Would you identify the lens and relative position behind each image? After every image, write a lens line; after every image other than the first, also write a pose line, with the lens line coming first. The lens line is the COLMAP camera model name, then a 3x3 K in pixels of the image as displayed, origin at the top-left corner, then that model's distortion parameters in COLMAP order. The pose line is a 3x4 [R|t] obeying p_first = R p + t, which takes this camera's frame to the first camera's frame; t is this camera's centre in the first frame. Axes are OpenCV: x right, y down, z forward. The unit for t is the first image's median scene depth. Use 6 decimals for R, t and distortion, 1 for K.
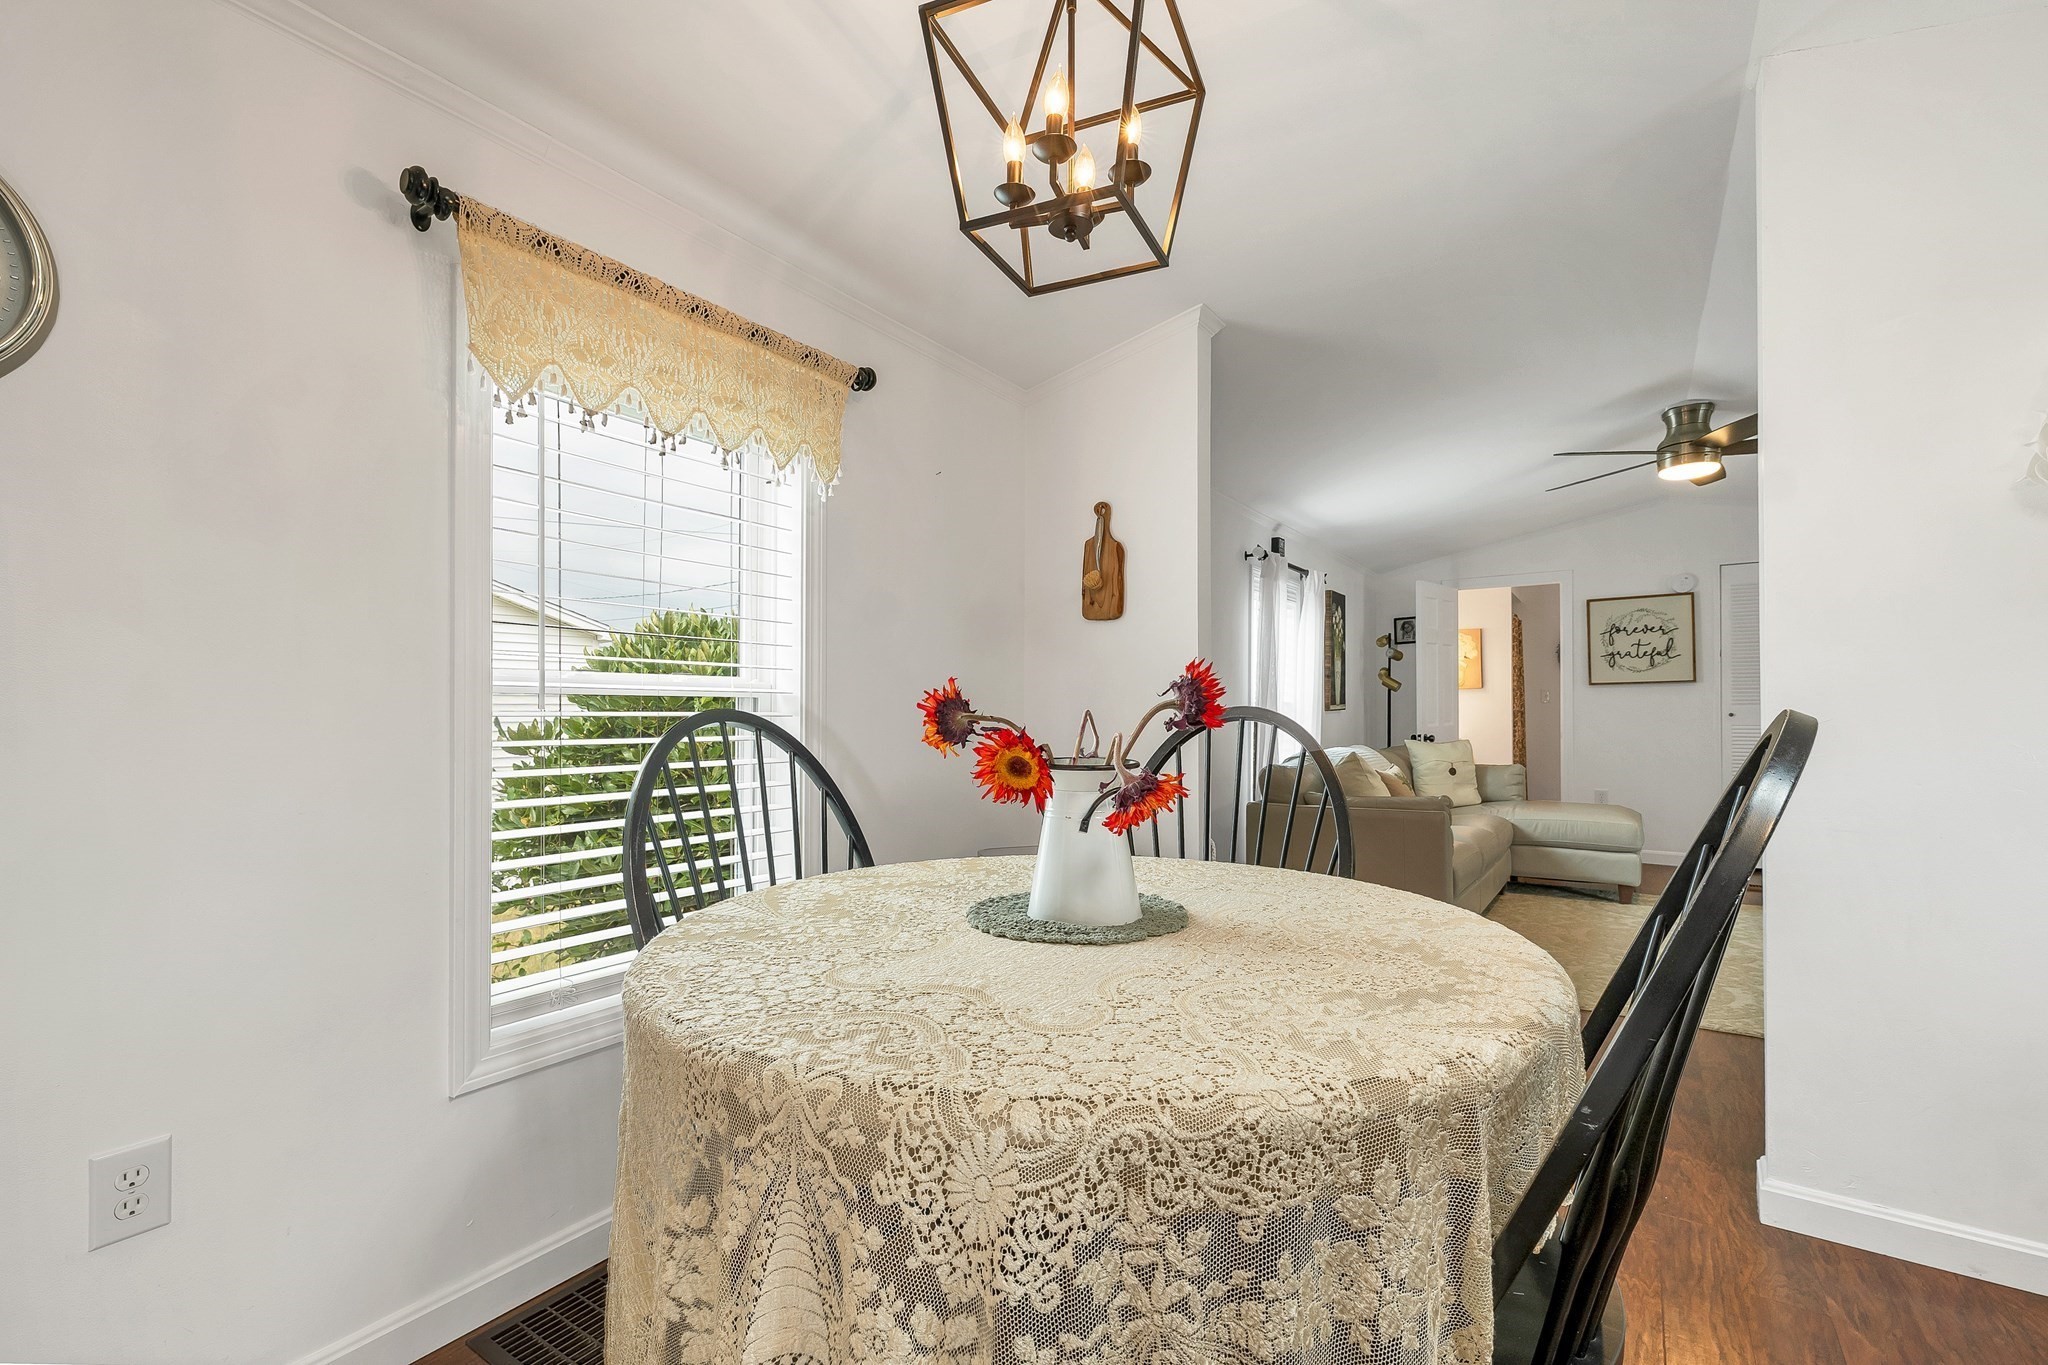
lens RADIAL K [[863.0, 0, 1000.6], [0, 863.0, 703.6], [0, 0, 1]] dist [-0.001055, -0.000148]
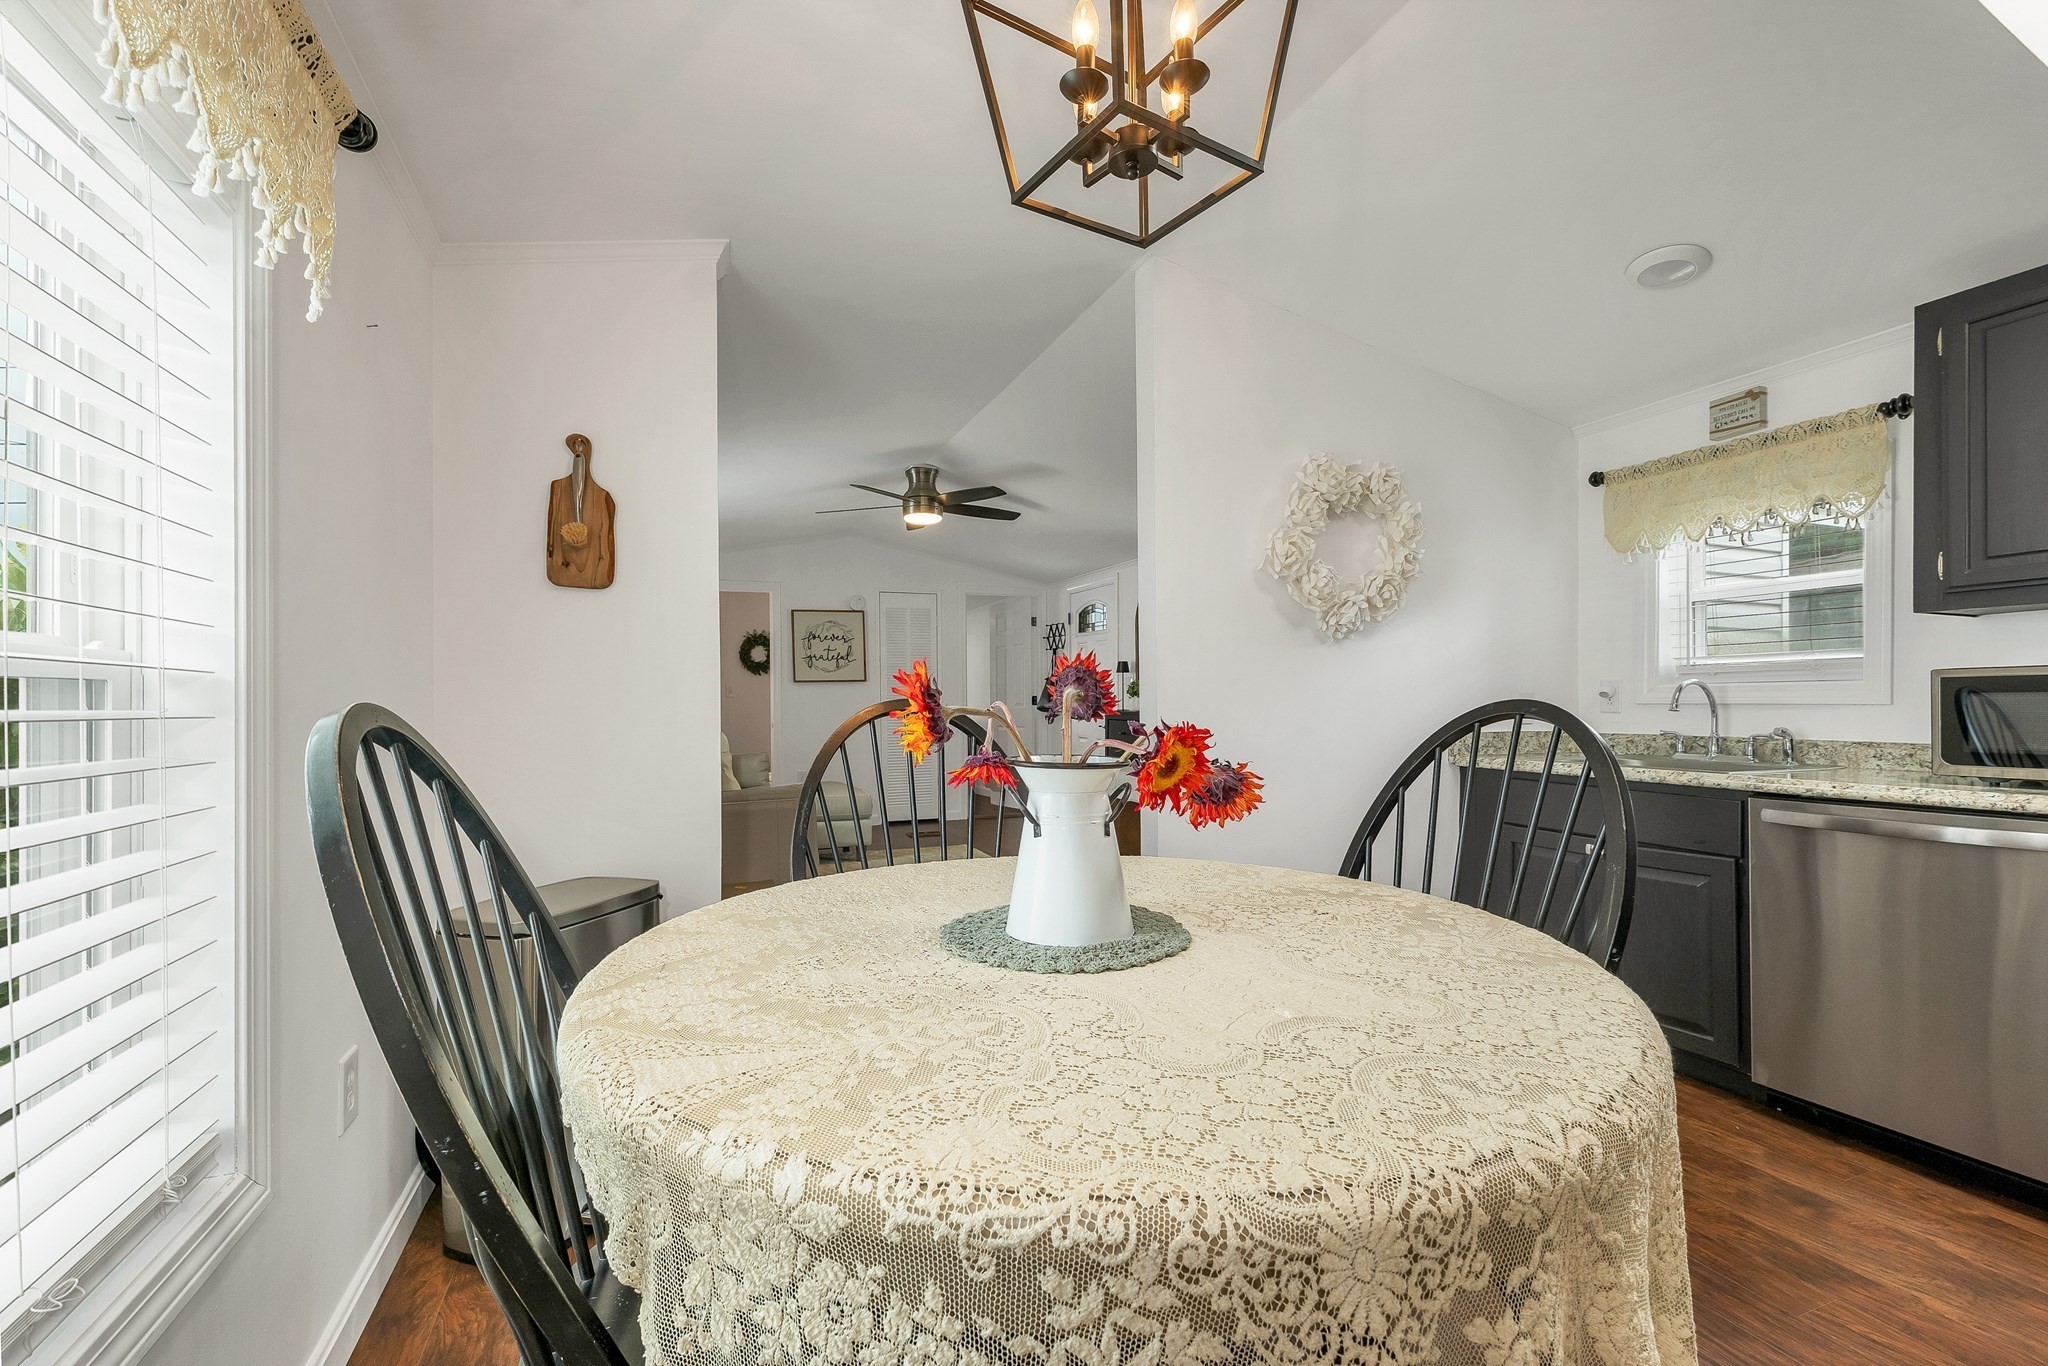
lens RADIAL K [[863.0, 0, 1000.6], [0, 863.0, 704.1], [0, 0, 1]] dist [-0.001055, -0.000148]
pose [[0.563365, -0.003386, 0.826201, -0.208628], [-0.002420, 0.999981, 0.005749, 0.001462], [-0.826204, -0.005238, 0.563346, 0.169770]]
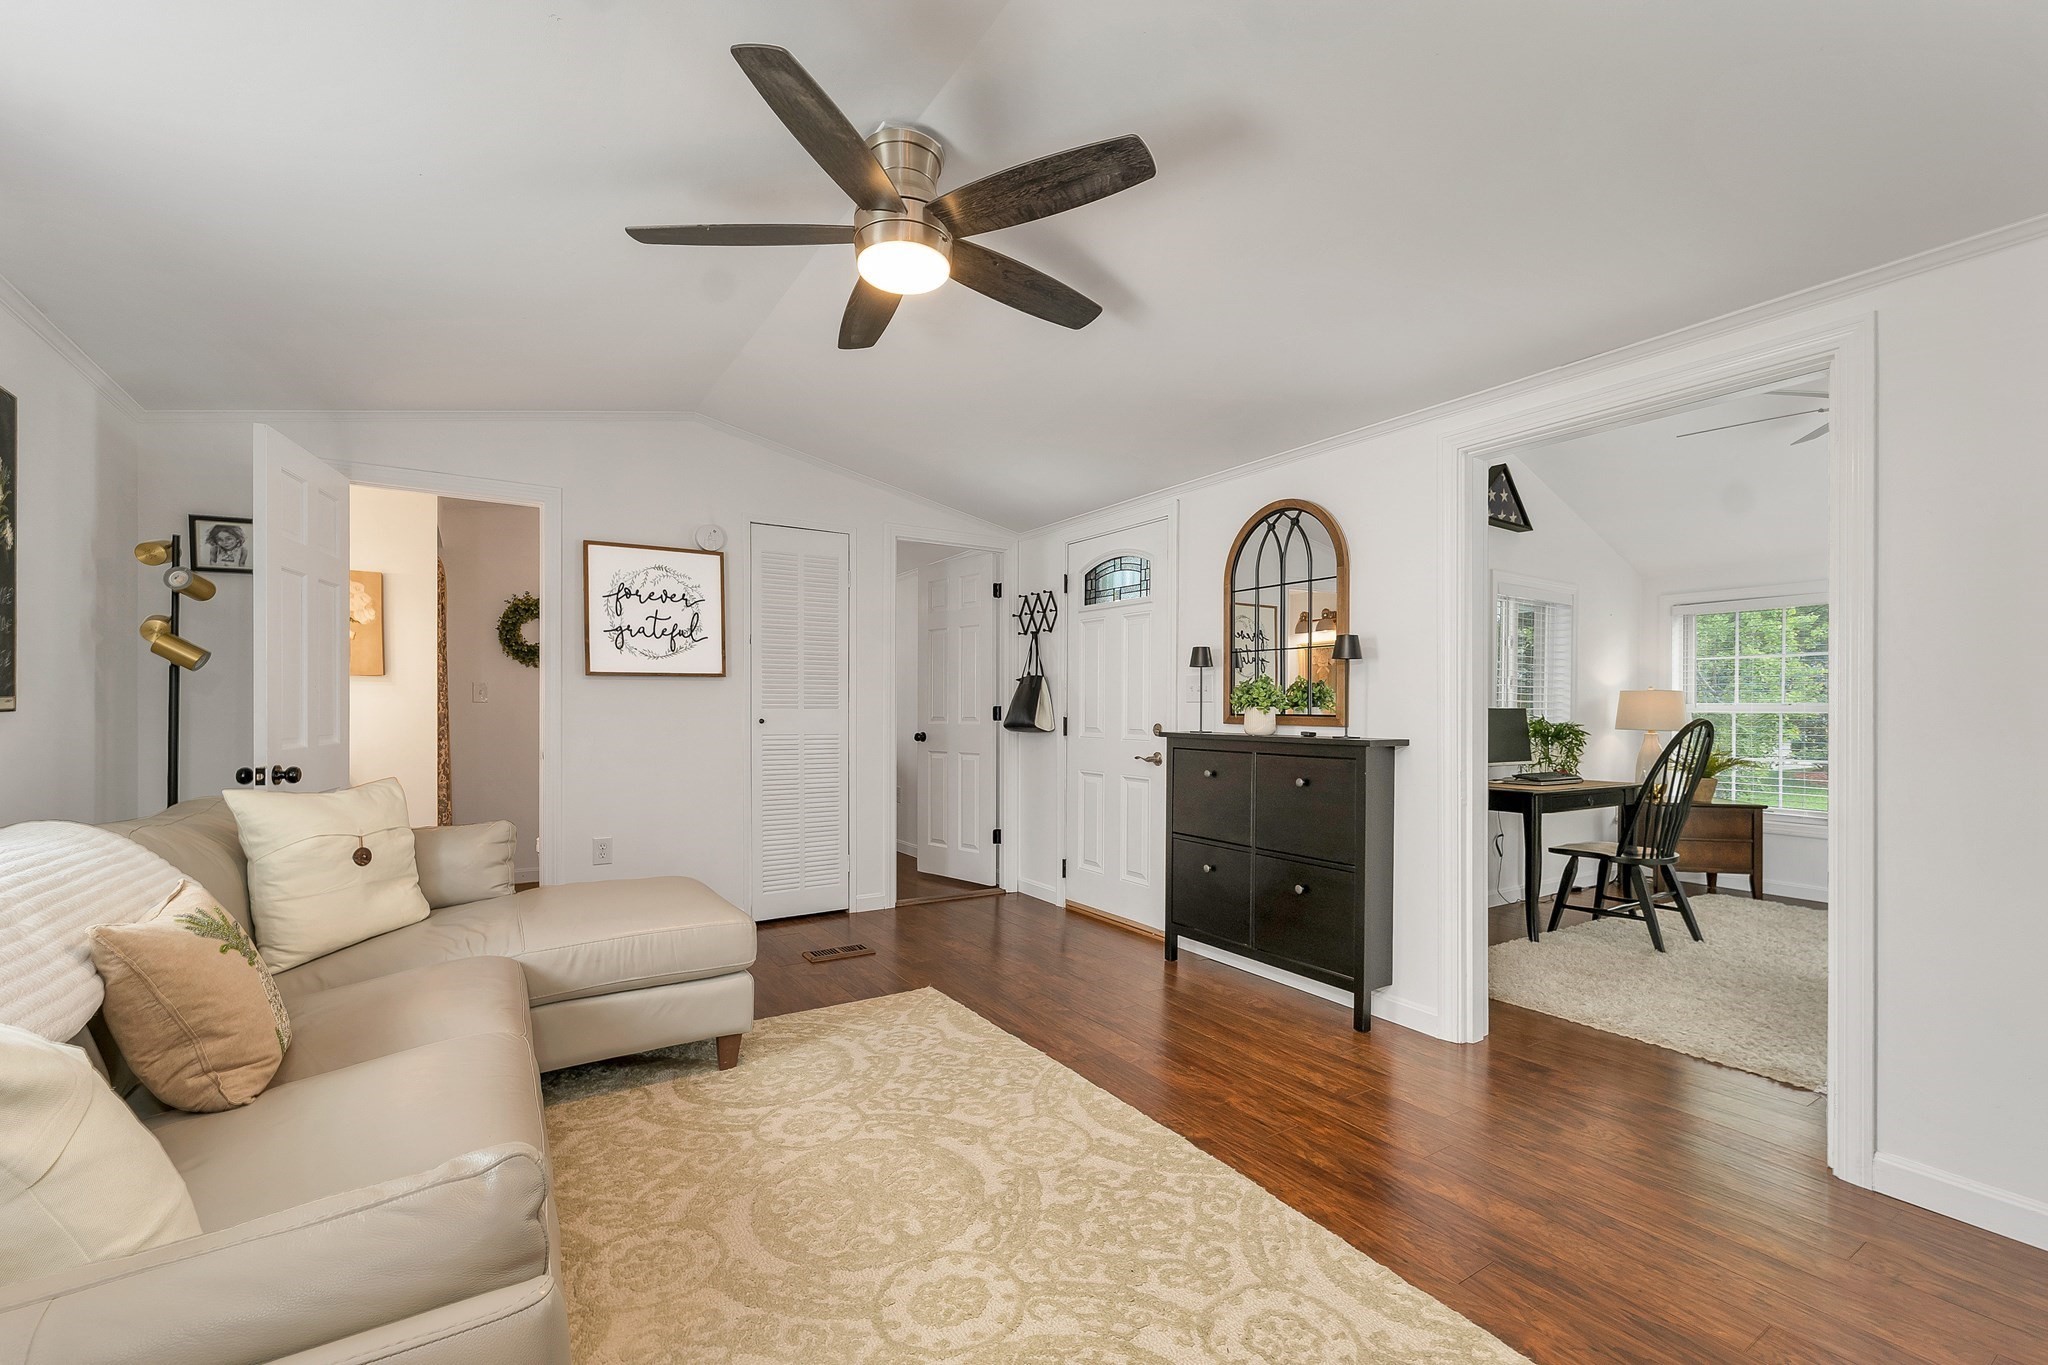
lens RADIAL K [[825.3, 0, 1019.3], [0, 825.3, 712.5], [0, 0, 1]] dist [0.000251, 0.000074]
pose [[0.349191, 0.008194, 0.937016, 0.362834], [-0.009591, 0.999941, -0.005169, 0.009988], [-0.937003, -0.007182, 0.349248, 0.787699]]
